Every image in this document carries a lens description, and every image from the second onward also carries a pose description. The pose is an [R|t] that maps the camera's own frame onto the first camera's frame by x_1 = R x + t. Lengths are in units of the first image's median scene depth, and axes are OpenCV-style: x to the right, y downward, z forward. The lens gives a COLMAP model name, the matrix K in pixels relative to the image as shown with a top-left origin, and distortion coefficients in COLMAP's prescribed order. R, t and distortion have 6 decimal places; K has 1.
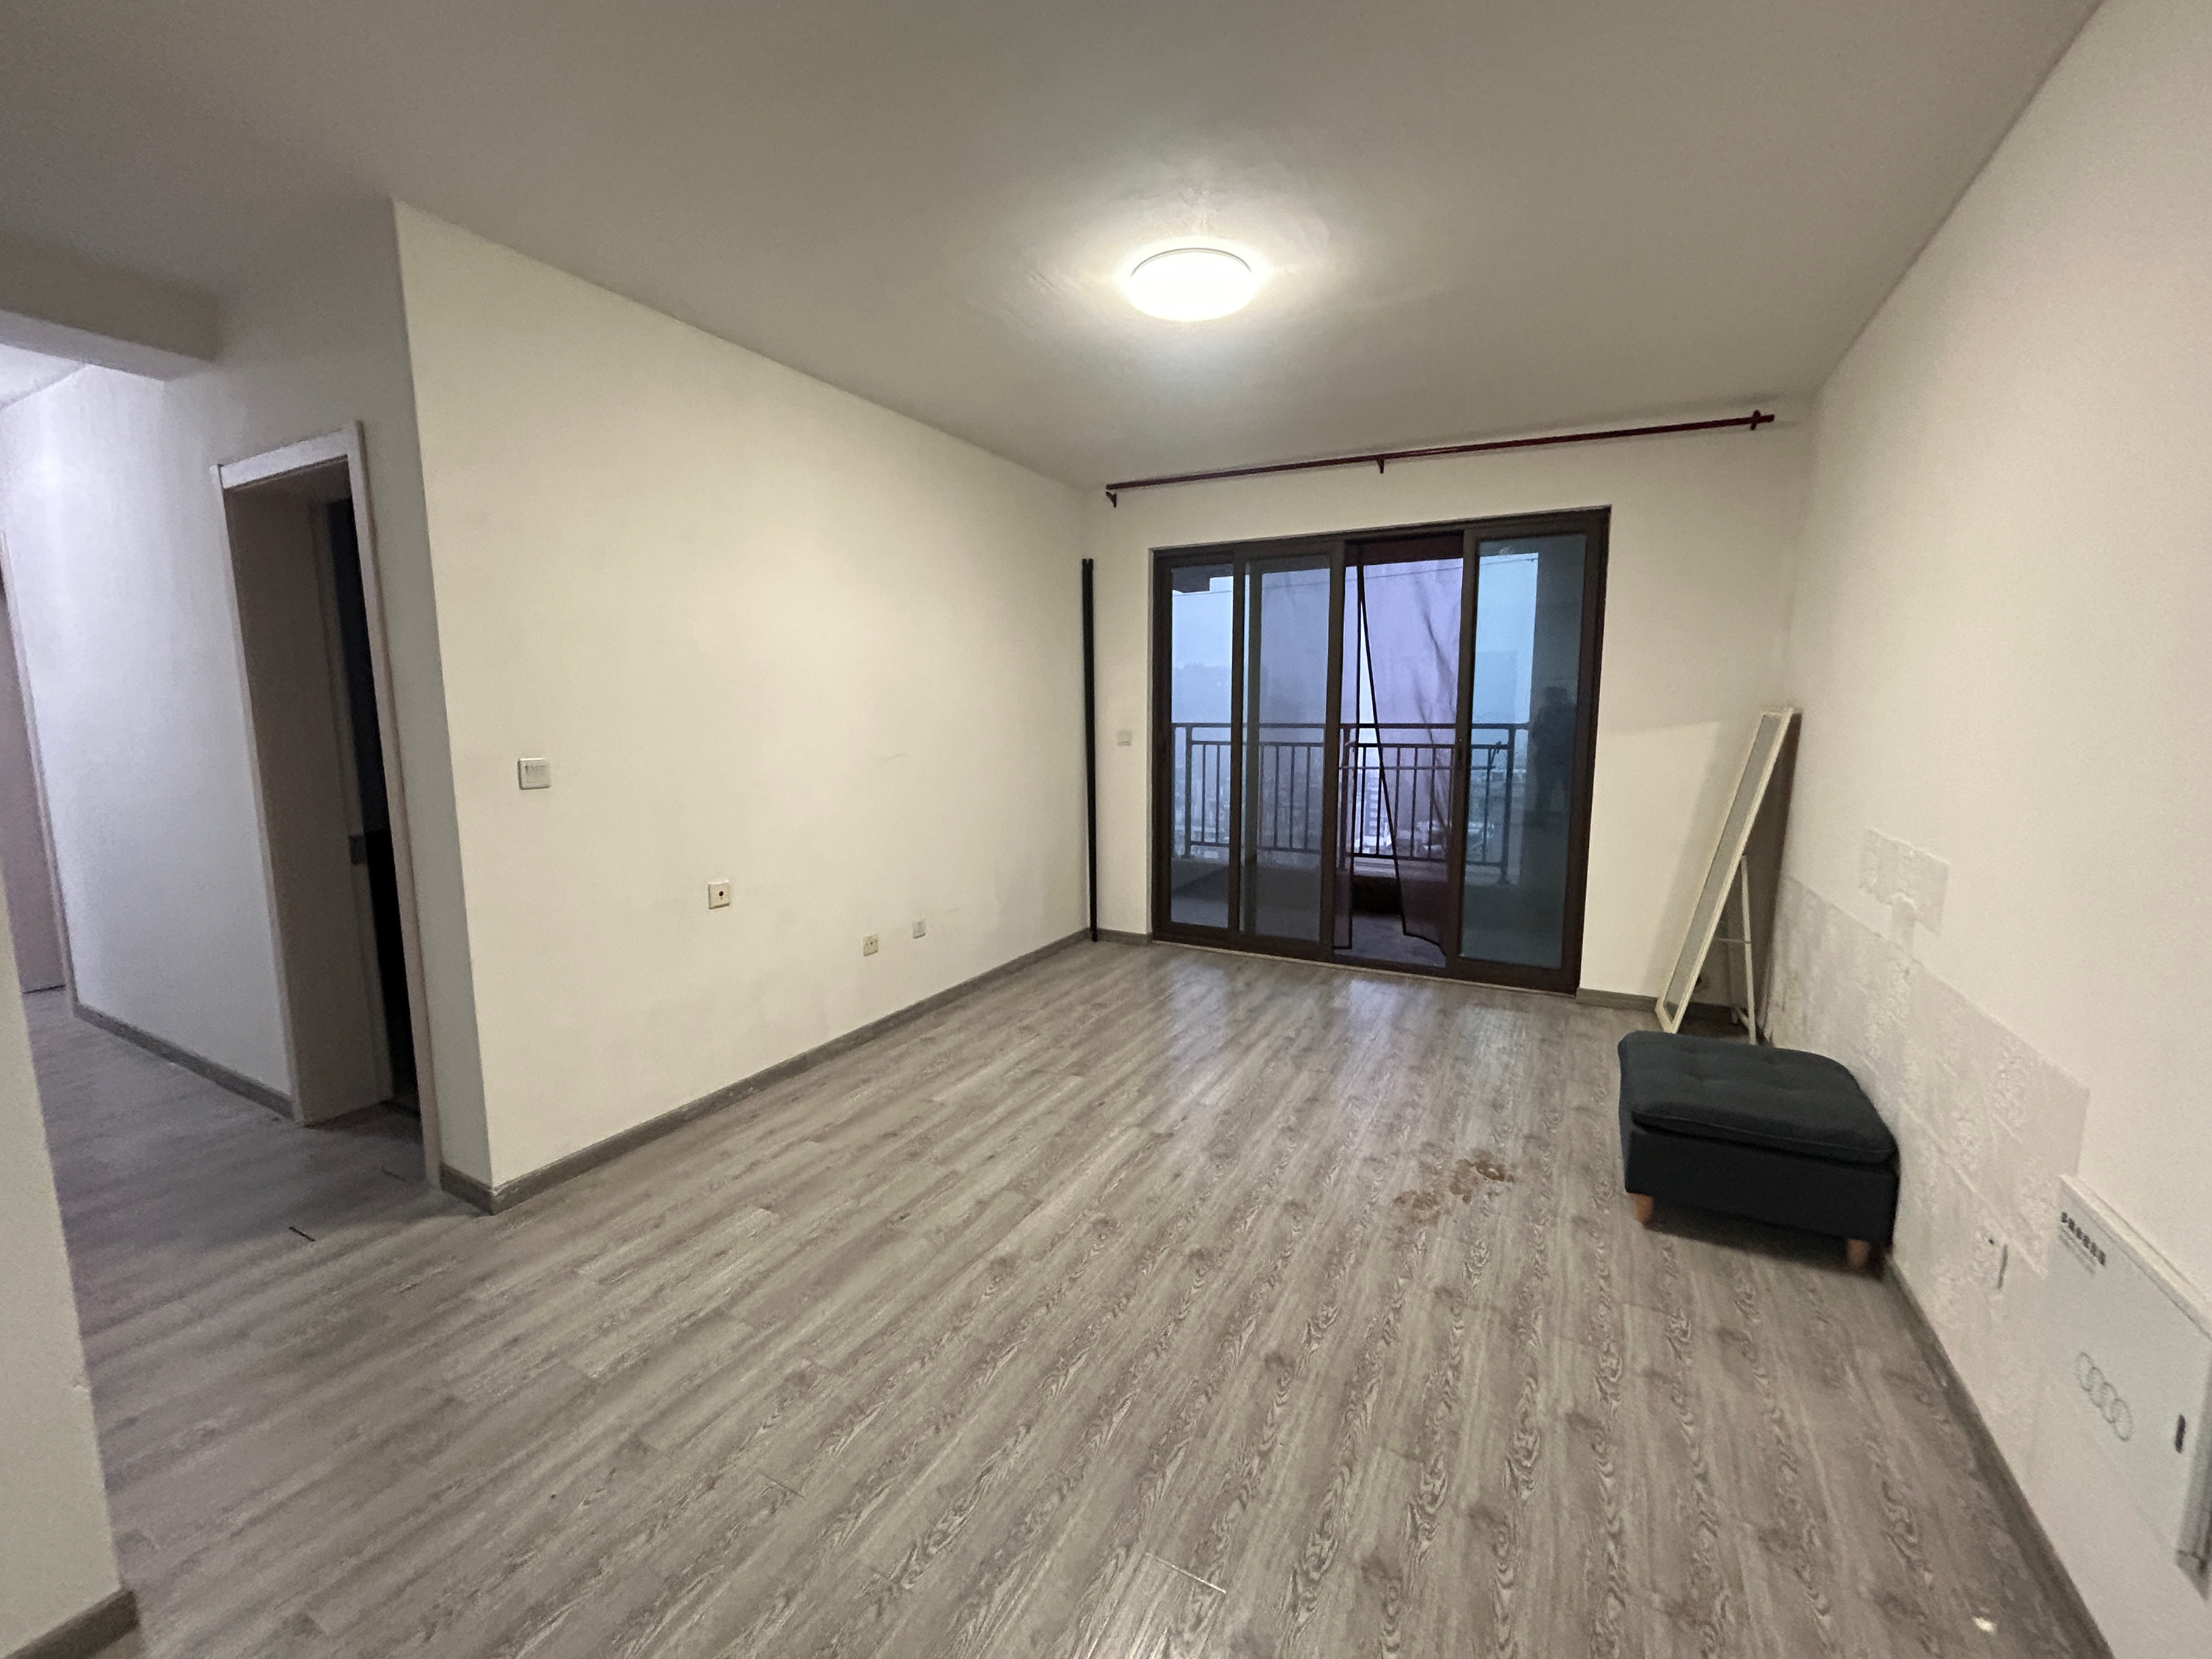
lens RADIAL K [[882.2, 0, 1102.3], [0, 882.2, 830.8], [0, 0, 1]] dist [0.001950, 0.000182]
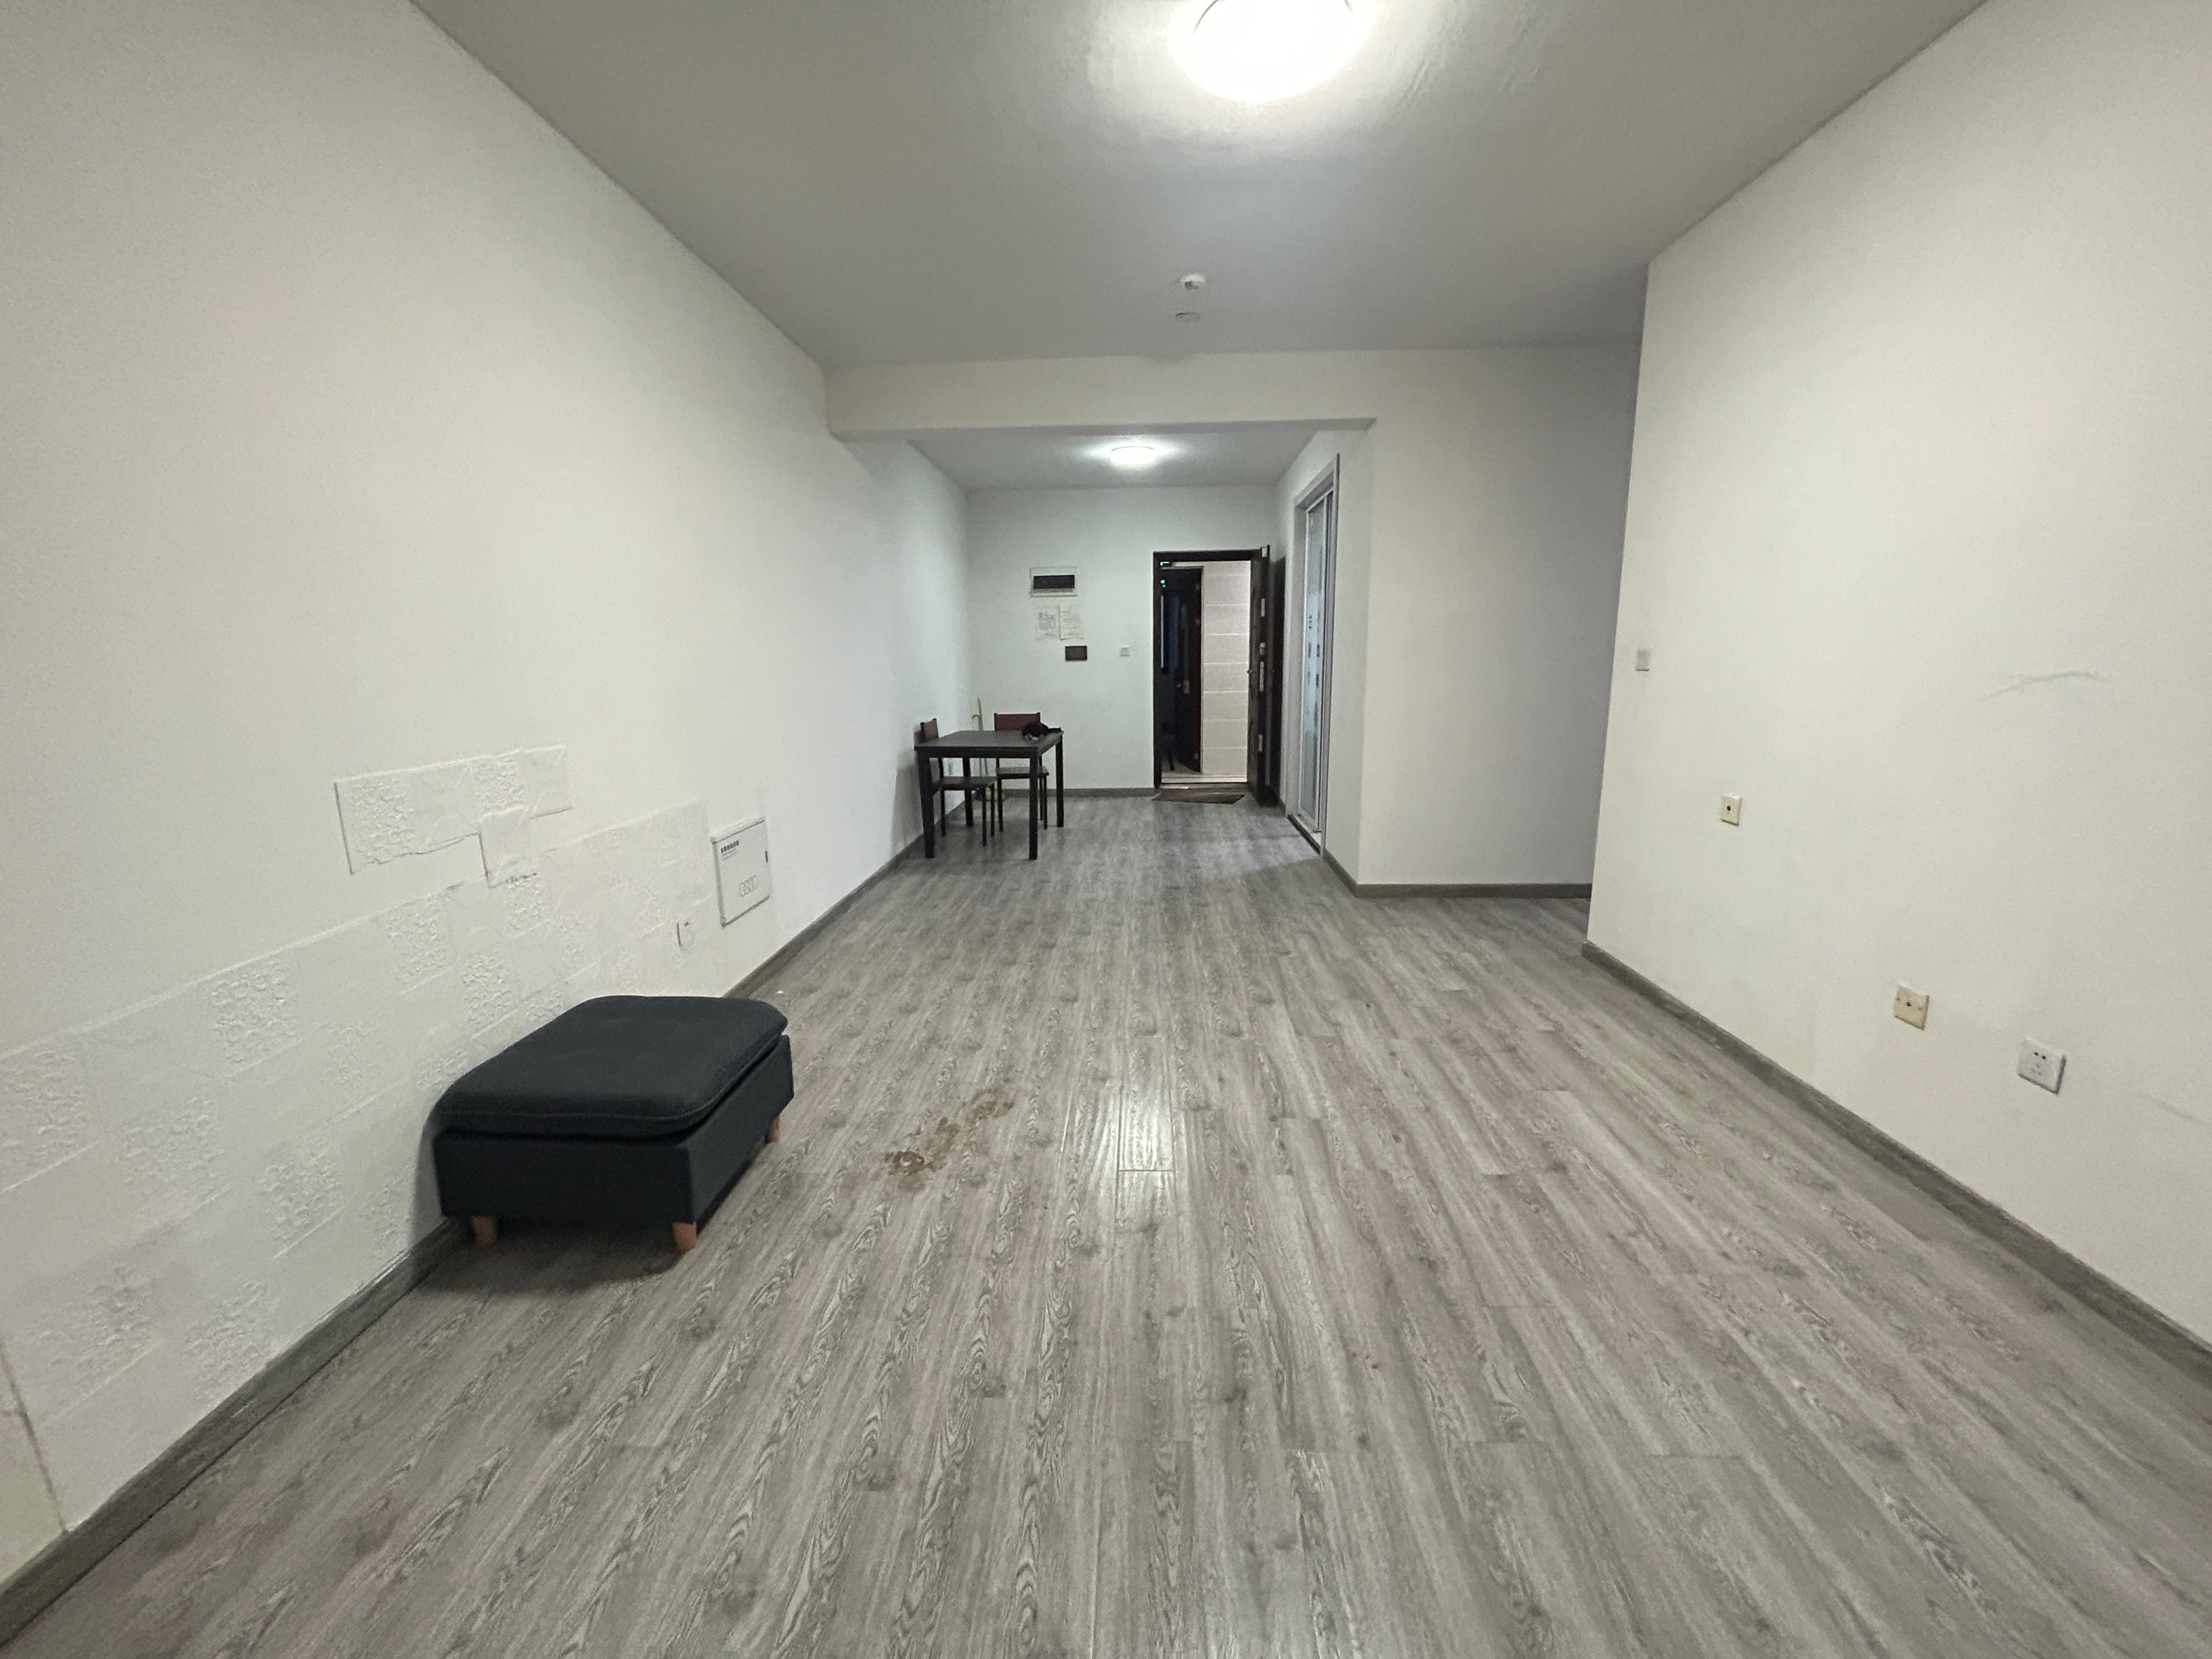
lens RADIAL K [[882.2, 0, 1095.4], [0, 882.2, 829.3], [0, 0, 1]] dist [0.001950, 0.000182]
pose [[-0.902560, 0.100149, -0.418754, 0.612600], [-0.042374, 0.947190, 0.317860, -0.191037], [0.428473, 0.304632, -0.850653, 1.730553]]
